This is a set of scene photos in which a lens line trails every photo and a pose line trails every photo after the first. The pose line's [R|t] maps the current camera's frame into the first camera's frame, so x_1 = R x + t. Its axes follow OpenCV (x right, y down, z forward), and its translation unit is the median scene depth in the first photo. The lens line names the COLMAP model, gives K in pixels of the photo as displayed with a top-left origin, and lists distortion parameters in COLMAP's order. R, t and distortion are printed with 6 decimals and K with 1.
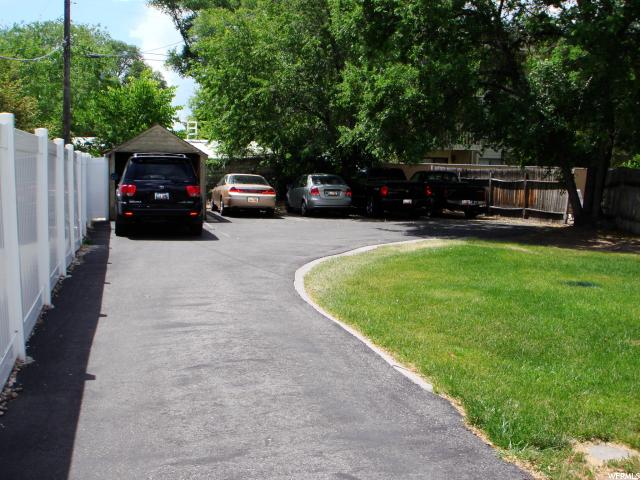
lens RADIAL K [[764.8, 0, 320.0], [0, 764.8, 240.0], [0, 0, 1]] dist [-0.065351, -0.041593]
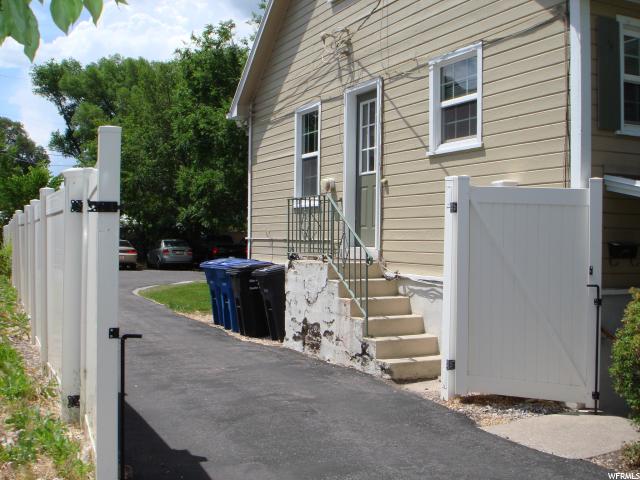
lens RADIAL K [[764.8, 0, 320.0], [0, 764.8, 240.0], [0, 0, 1]] dist [-0.065351, -0.041593]
pose [[0.988352, -0.003603, 0.152143, 0.058092], [0.016970, 0.996094, -0.086654, 0.040429], [-0.151236, 0.088227, 0.984552, -0.411409]]
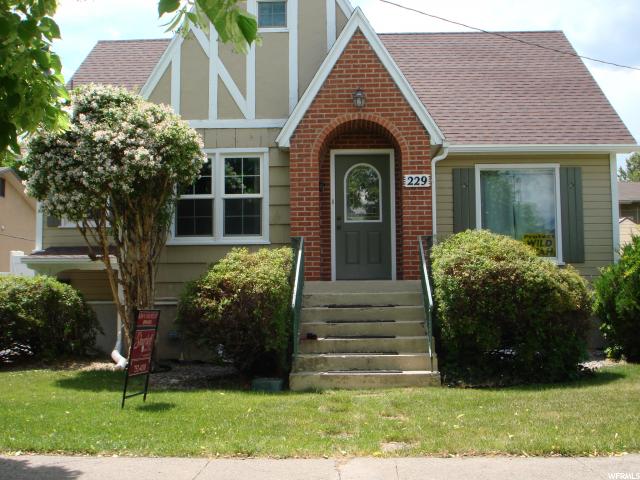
lens RADIAL K [[764.8, 0, 320.0], [0, 764.8, 240.0], [0, 0, 1]] dist [-0.065351, -0.041593]
pose [[0.944055, -0.052004, -0.325663, 1.041208], [-0.003333, 0.985934, -0.167103, 0.125525], [0.329772, 0.158840, 0.930602, -0.827749]]
